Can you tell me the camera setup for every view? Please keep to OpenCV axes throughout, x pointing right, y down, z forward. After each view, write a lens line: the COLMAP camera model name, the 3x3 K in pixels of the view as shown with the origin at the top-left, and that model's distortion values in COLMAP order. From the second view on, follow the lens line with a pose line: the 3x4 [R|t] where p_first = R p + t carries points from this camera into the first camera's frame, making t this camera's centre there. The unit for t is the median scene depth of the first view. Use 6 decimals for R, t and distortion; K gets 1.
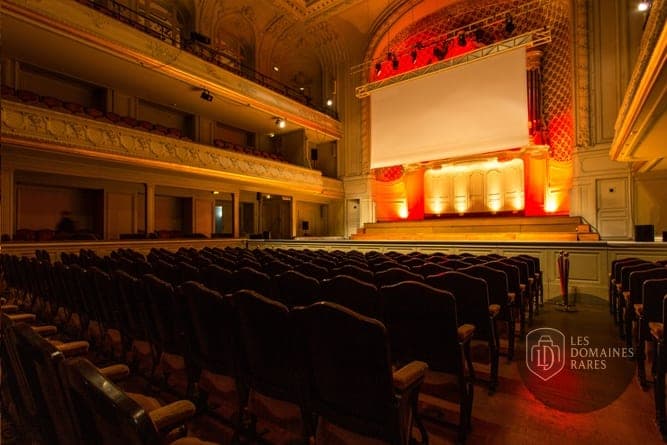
lens RADIAL K [[362.9, 0, 322.8], [0, 362.9, 222.6], [0, 0, 1]] dist [0.000150, 0.001317]
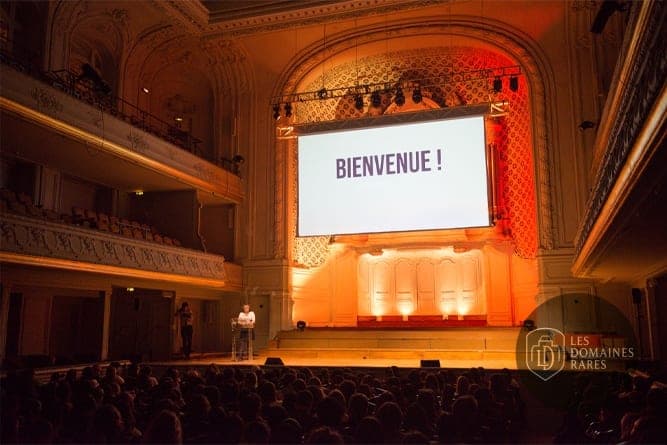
lens RADIAL K [[710.3, 0, 333.8], [0, 710.3, 173.0], [0, 0, 1]] dist [0.006176, -0.002694]
pose [[0.944613, 0.069057, 0.320840, -0.246152], [-0.011345, 0.983898, -0.178370, -0.057680], [-0.327992, 0.164850, 0.930186, -0.338604]]
